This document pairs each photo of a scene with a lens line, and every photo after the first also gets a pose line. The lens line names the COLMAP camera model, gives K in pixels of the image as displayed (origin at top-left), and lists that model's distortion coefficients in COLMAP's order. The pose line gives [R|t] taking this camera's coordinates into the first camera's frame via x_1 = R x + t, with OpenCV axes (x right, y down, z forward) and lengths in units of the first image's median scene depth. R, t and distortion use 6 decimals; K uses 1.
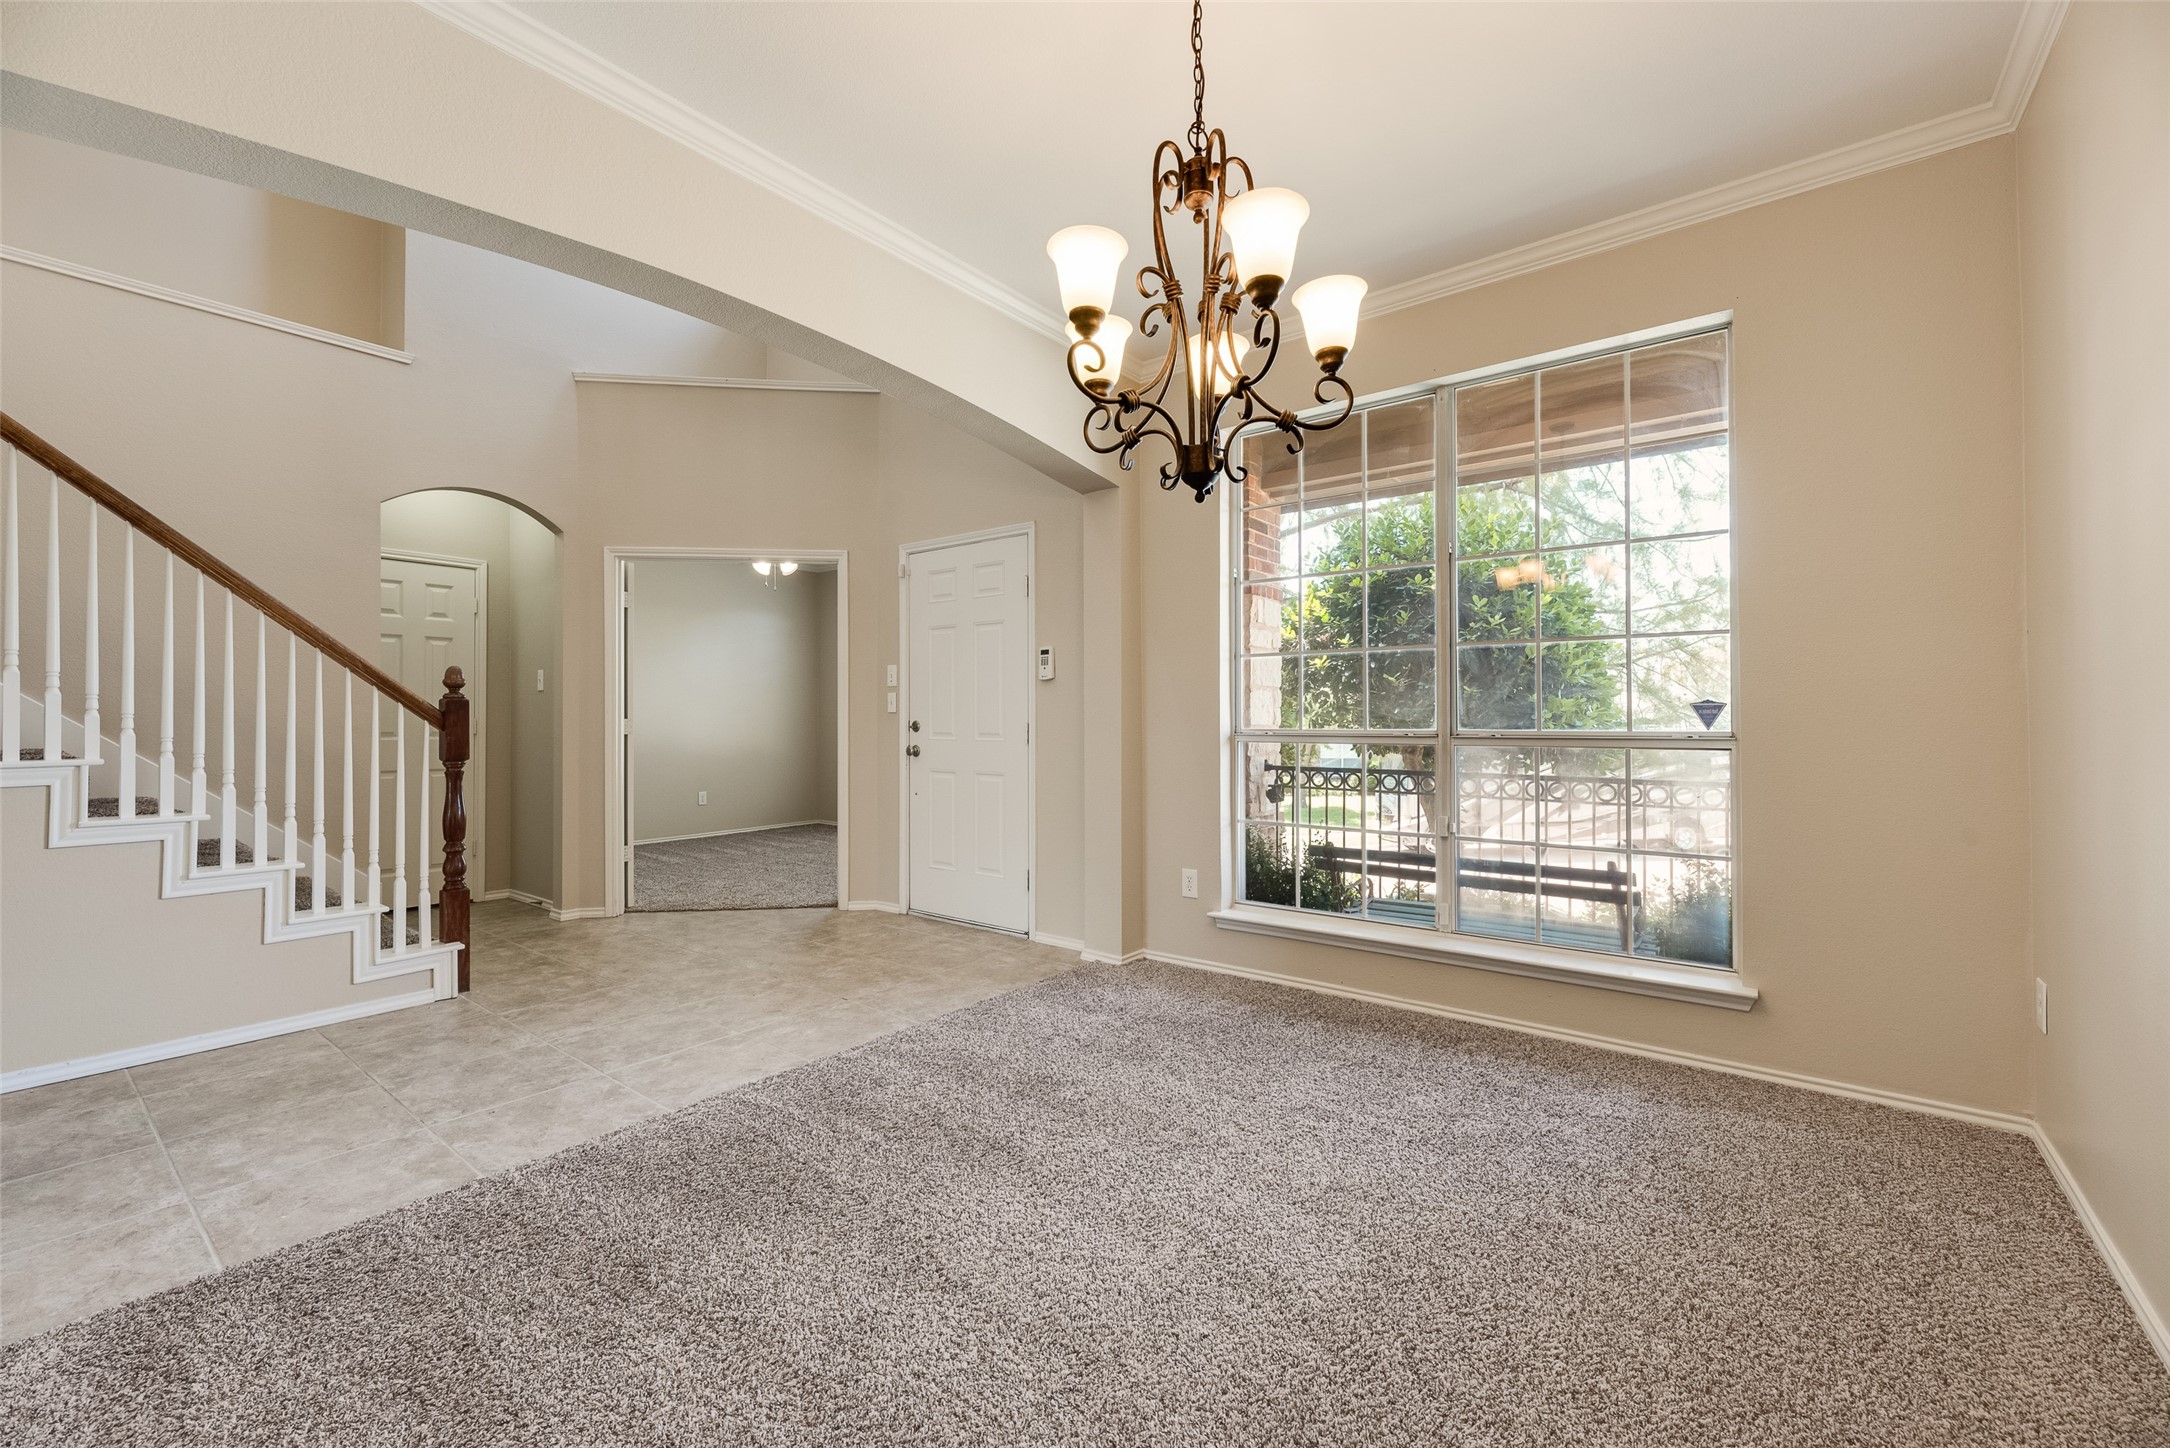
lens RADIAL K [[873.0, 0, 1075.4], [0, 873.0, 713.0], [0, 0, 1]] dist [0.002451, -0.000901]
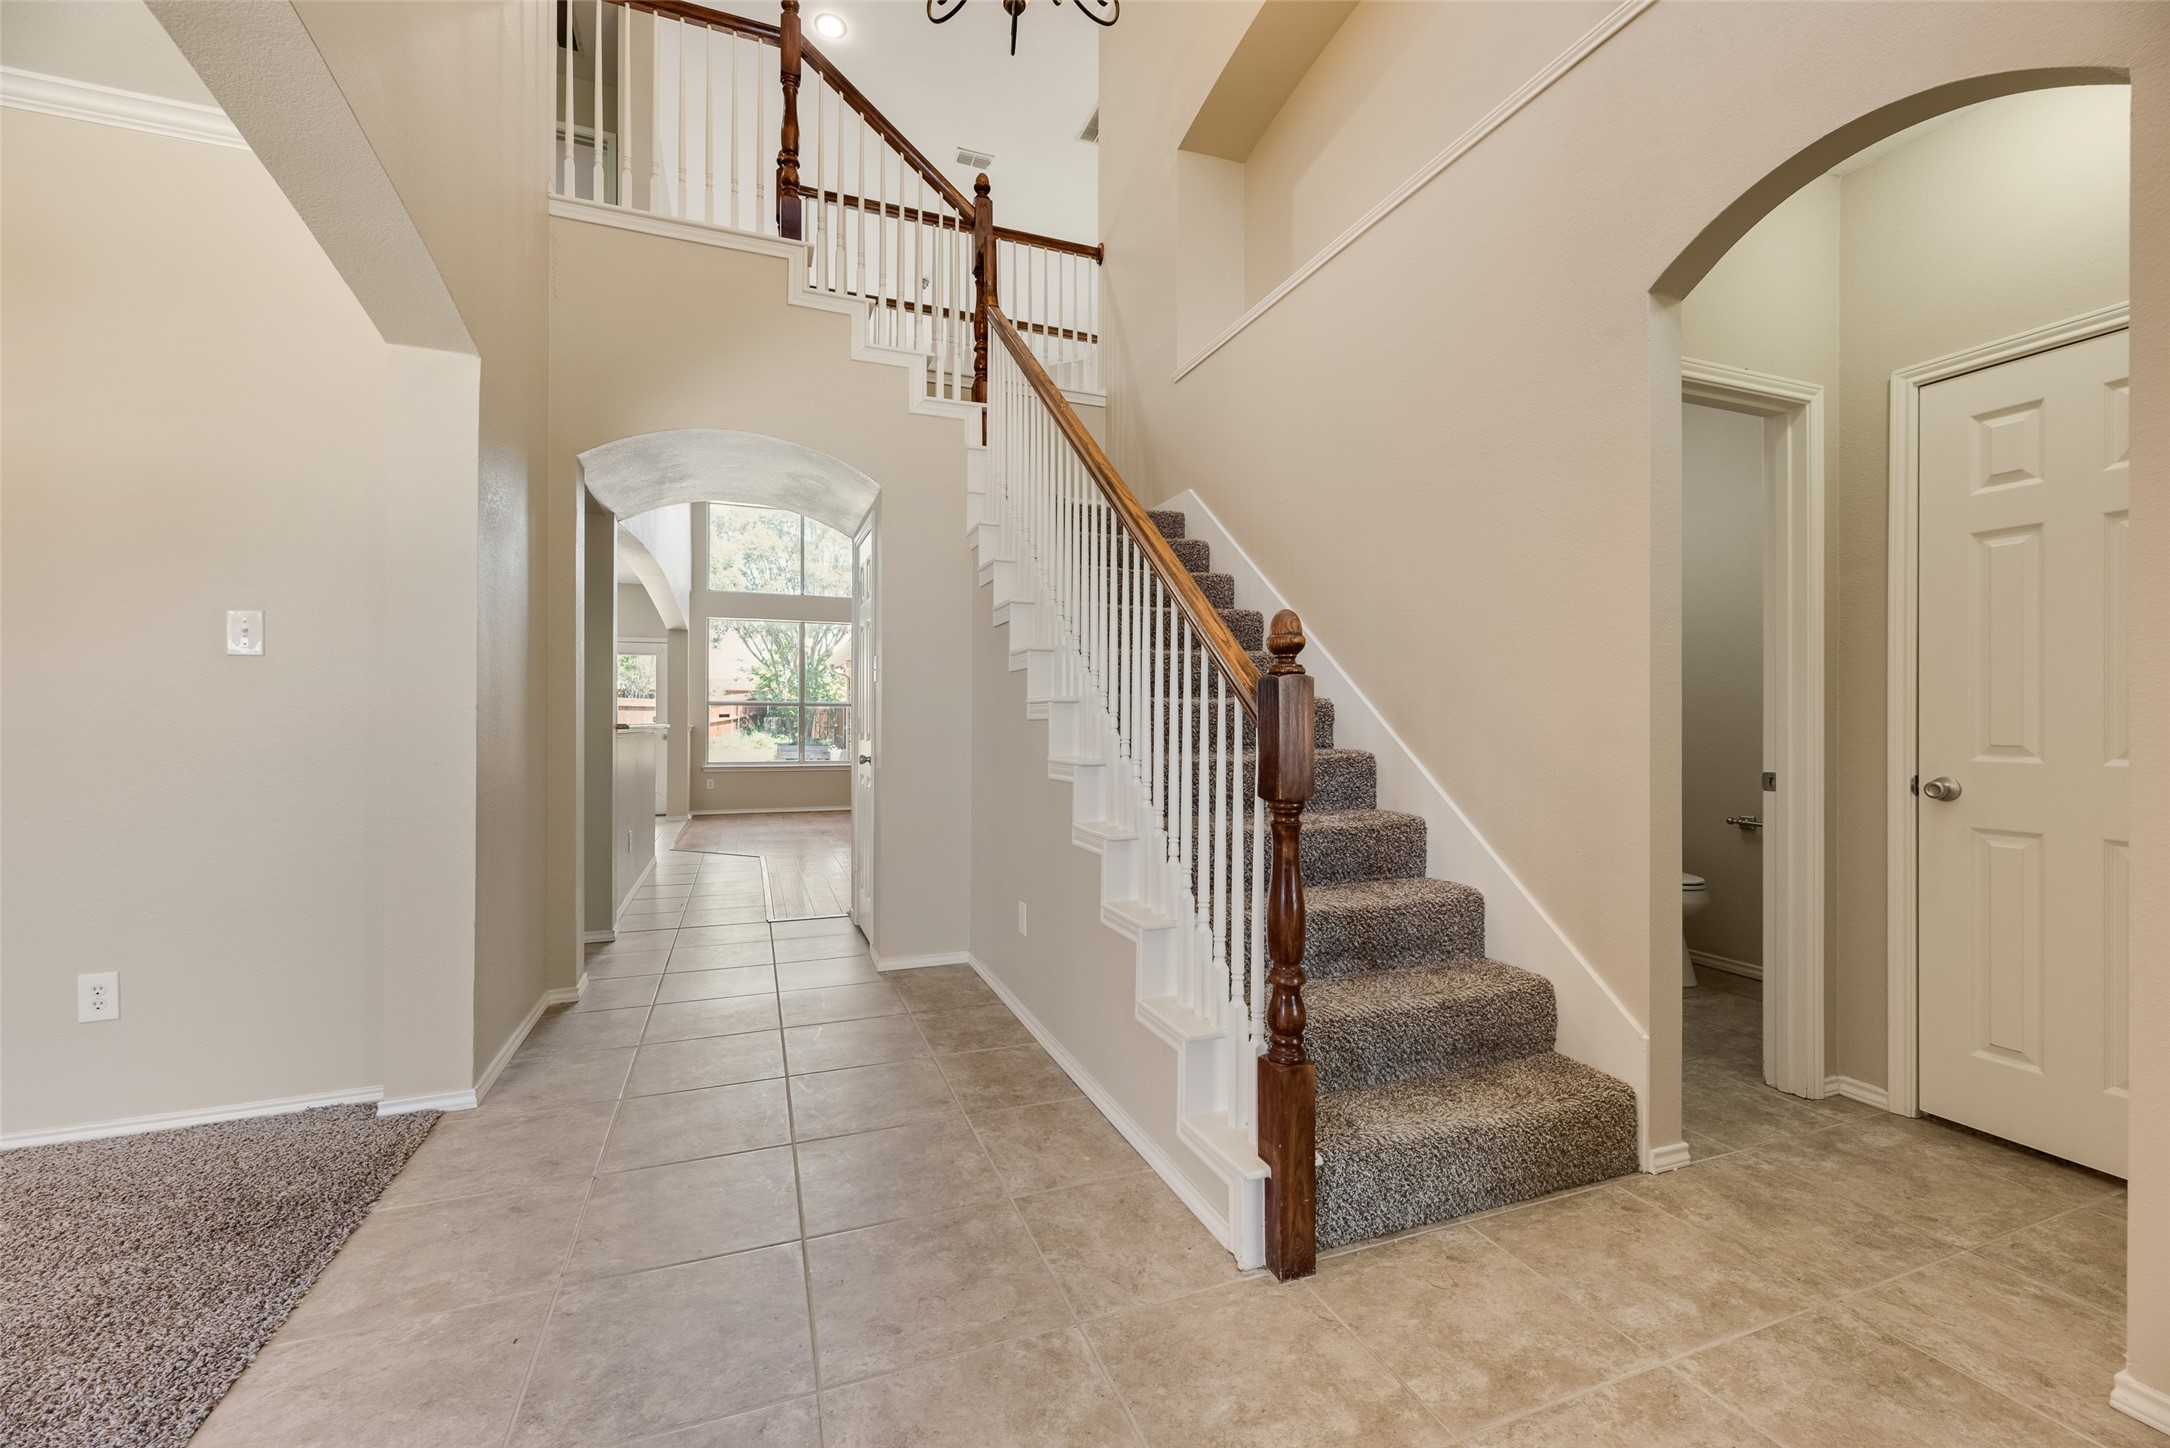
lens RADIAL K [[873.0, 0, 1083.7], [0, 873.0, 724.5], [0, 0, 1]] dist [0.002451, -0.000901]
pose [[-0.496116, 0.003095, -0.868251, -0.232934], [0.007408, 0.999972, -0.000669, 0.011812], [0.868225, -0.006763, -0.496125, 1.194369]]
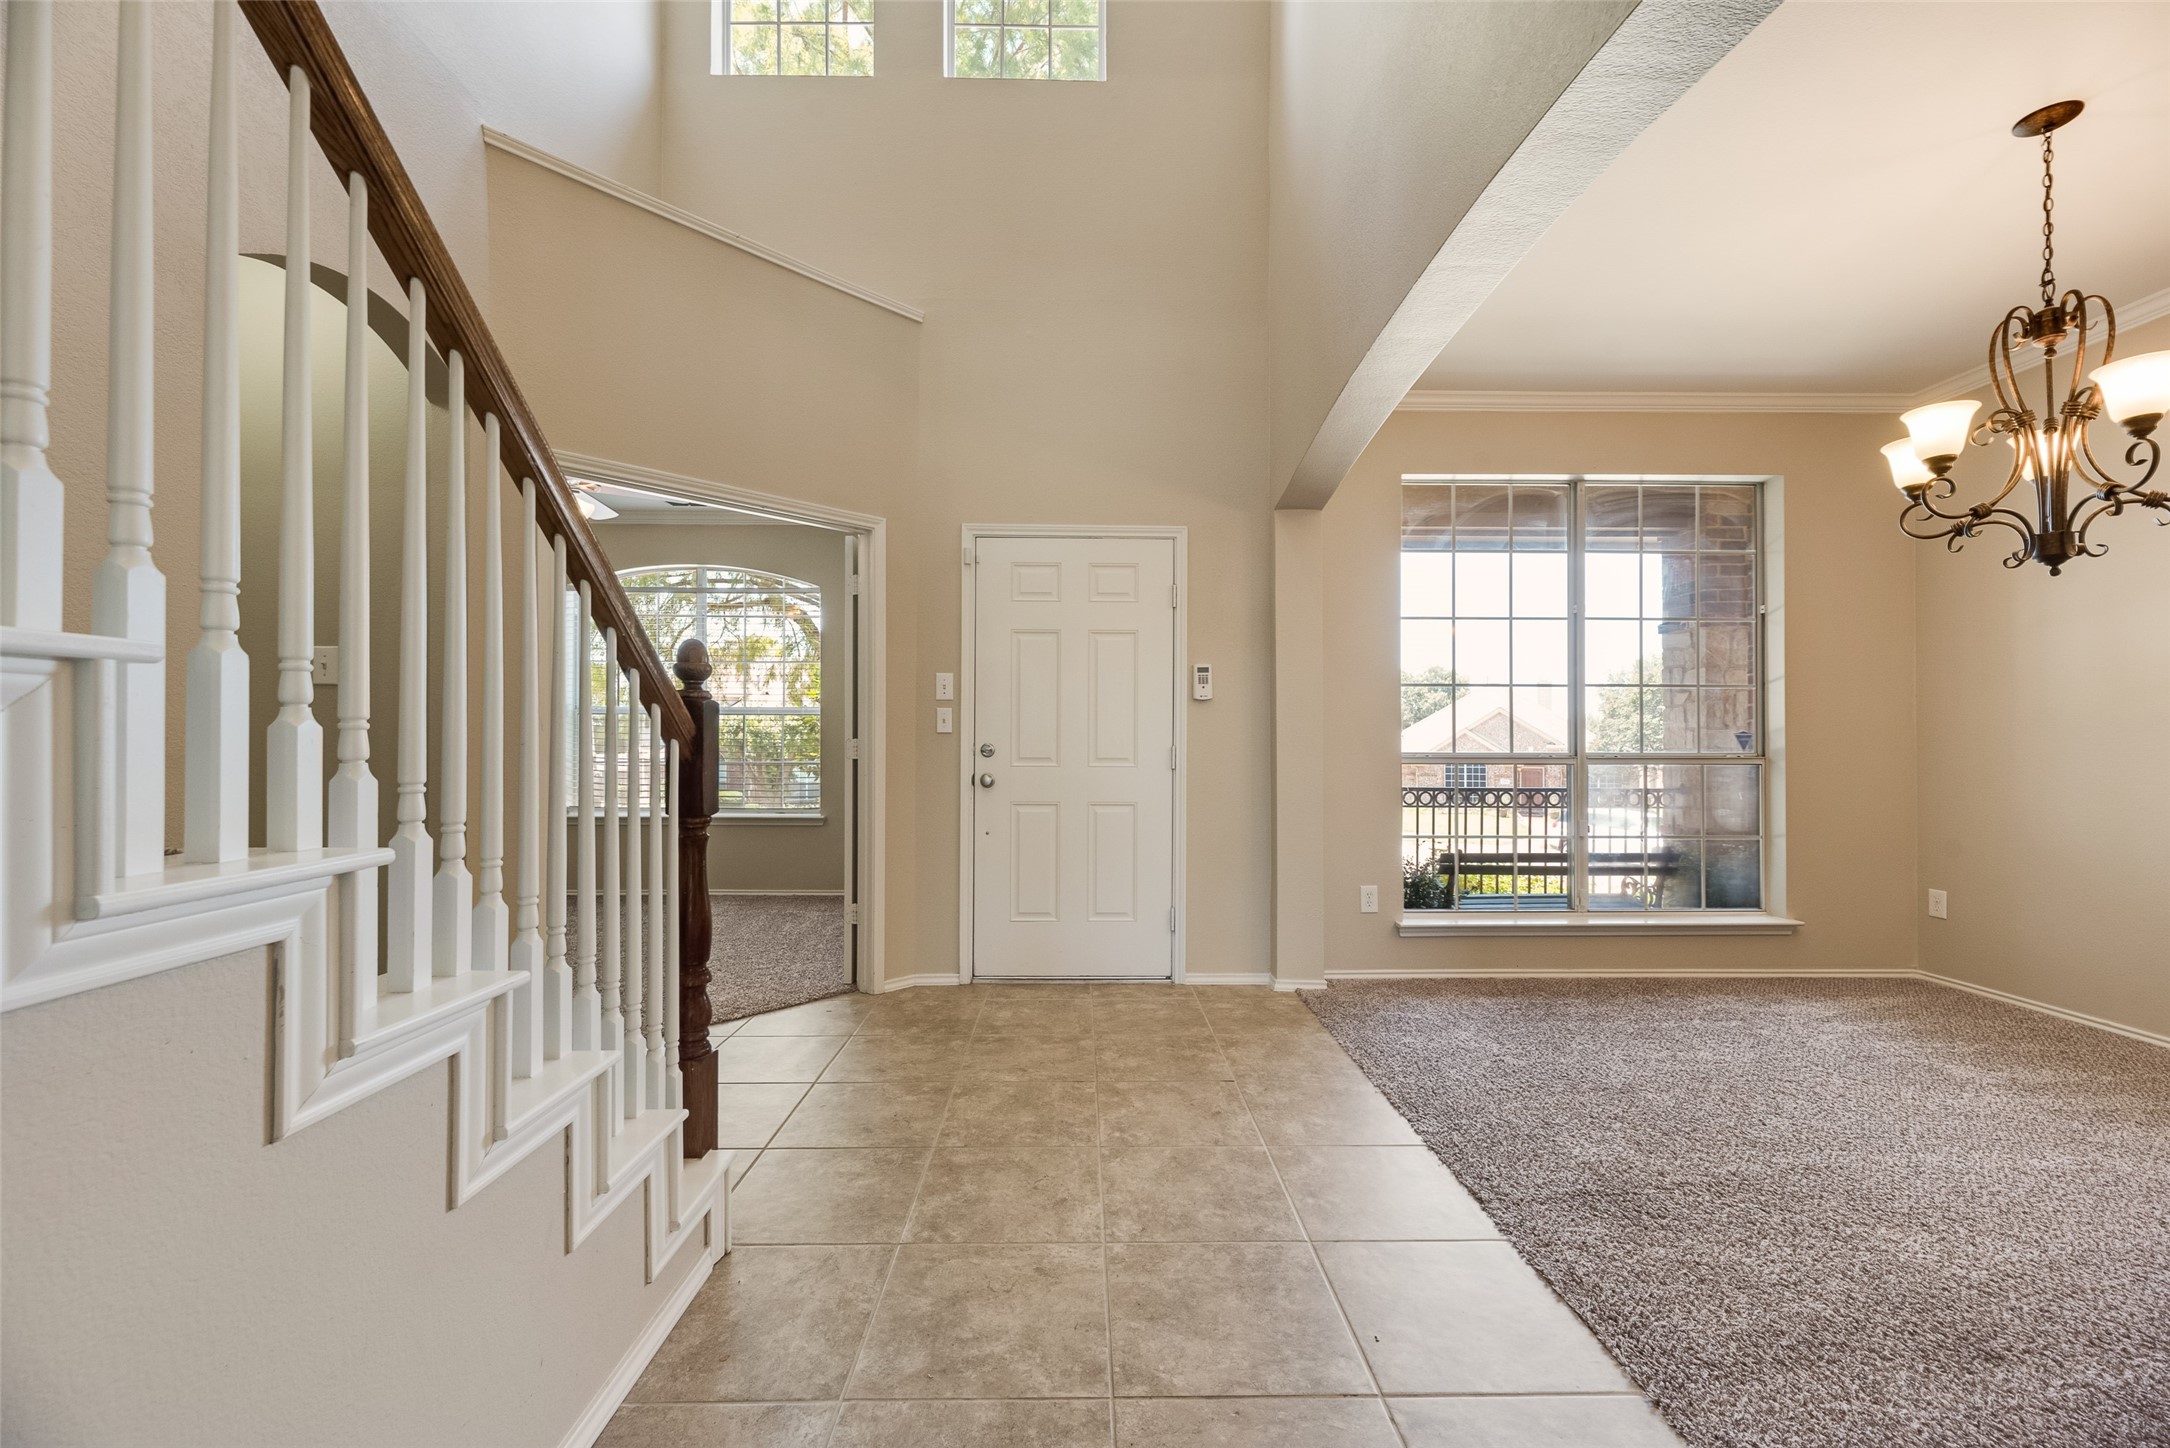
lens RADIAL K [[873.0, 0, 1068.9], [0, 873.0, 740.4], [0, 0, 1]] dist [0.002451, -0.000901]
pose [[0.778522, 0.006984, 0.627579, -0.903820], [-0.010044, 0.999949, 0.001332, 0.005802], [-0.627537, -0.007341, 0.778552, 0.455148]]
